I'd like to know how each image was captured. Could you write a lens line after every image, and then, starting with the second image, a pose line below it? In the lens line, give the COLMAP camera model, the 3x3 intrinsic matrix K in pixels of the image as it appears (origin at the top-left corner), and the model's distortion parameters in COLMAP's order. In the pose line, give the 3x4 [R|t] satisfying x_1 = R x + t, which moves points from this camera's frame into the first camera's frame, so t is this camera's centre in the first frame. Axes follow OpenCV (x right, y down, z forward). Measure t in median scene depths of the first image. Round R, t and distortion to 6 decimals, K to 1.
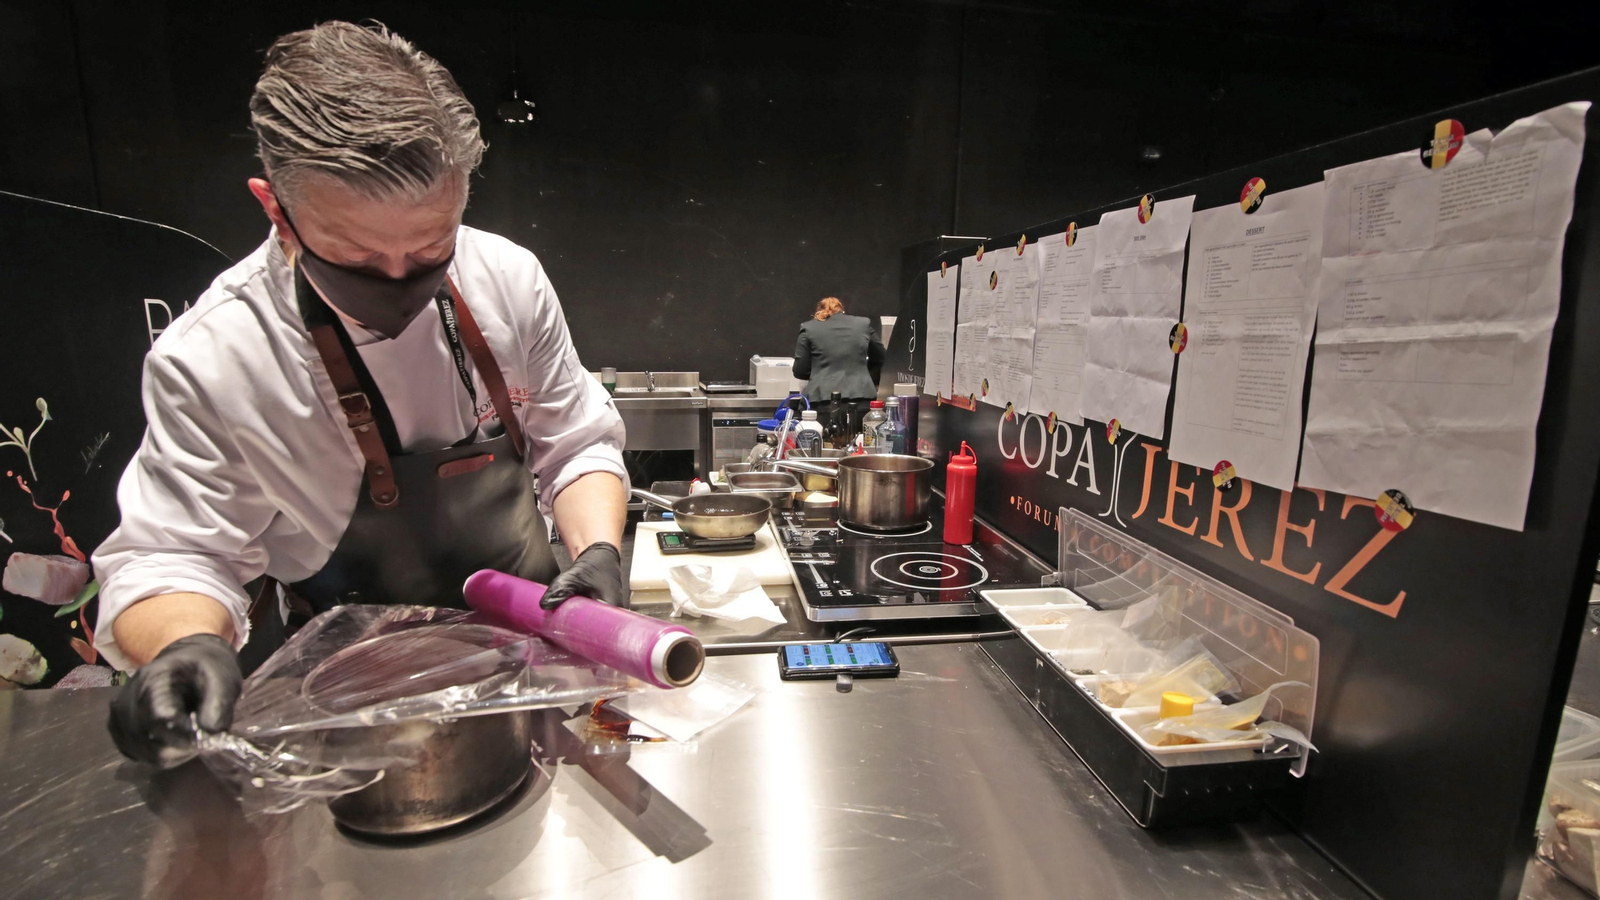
lens RADIAL K [[790.6, 0, 841.5], [0, 790.6, 465.3], [0, 0, 1]] dist [-0.018931, 0.001173]
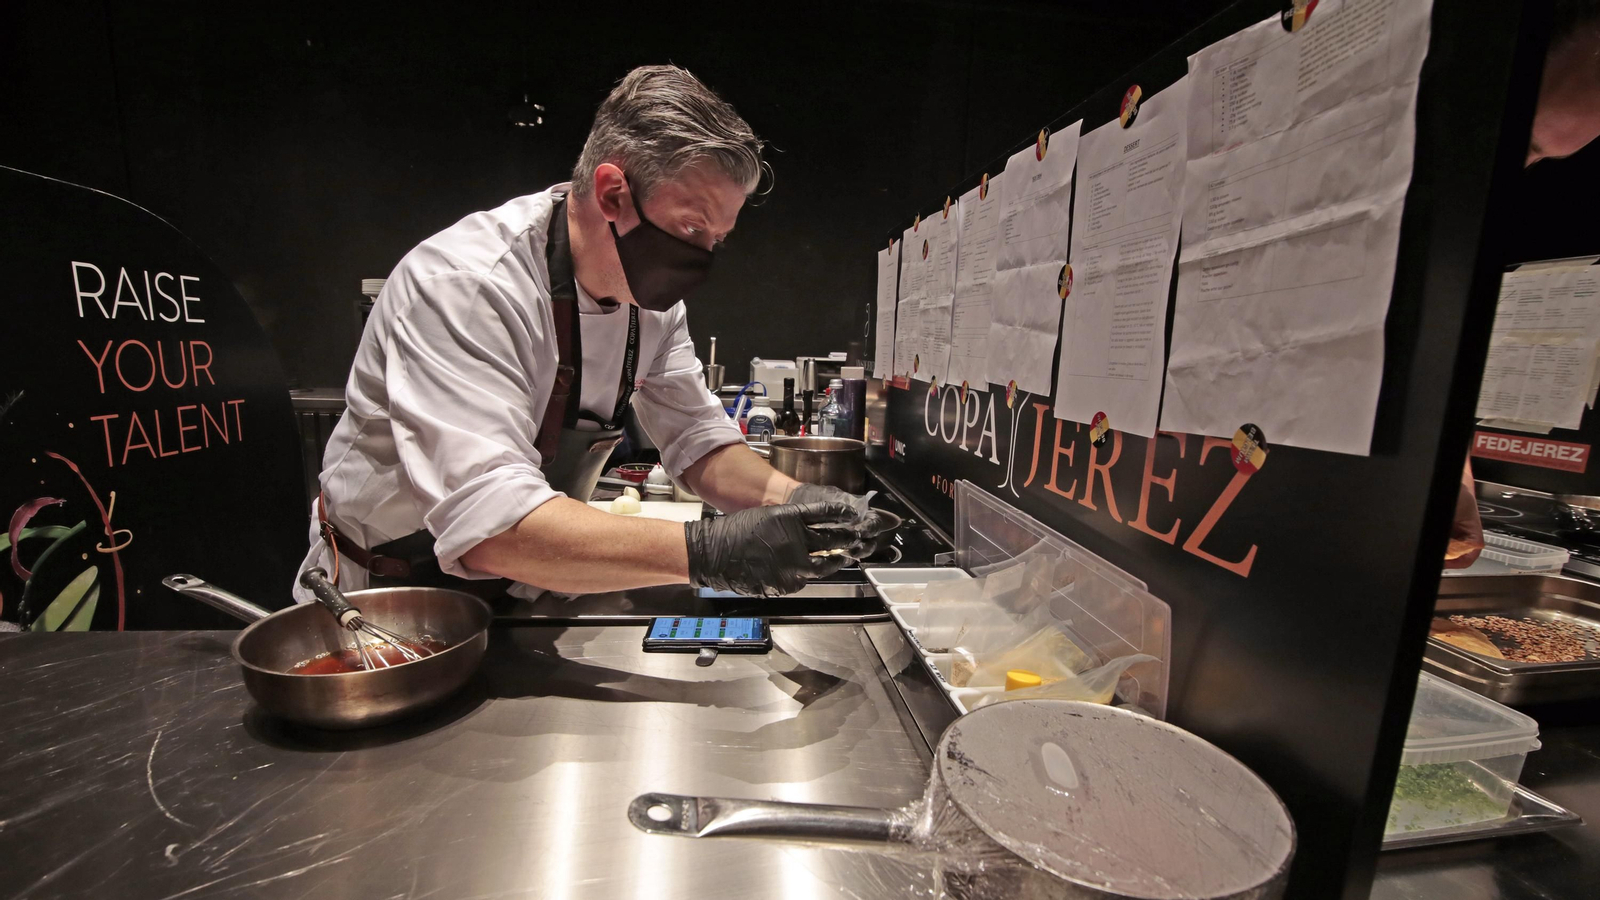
lens RADIAL K [[773.4, 0, 833.7], [0, 773.4, 478.2], [0, 0, 1]] dist [-0.014663, -0.000100]
pose [[0.998100, 0.021853, -0.057610, 0.239001], [-0.022157, 0.999744, -0.004646, 0.078081], [0.057494, 0.005914, 0.998328, 0.120160]]
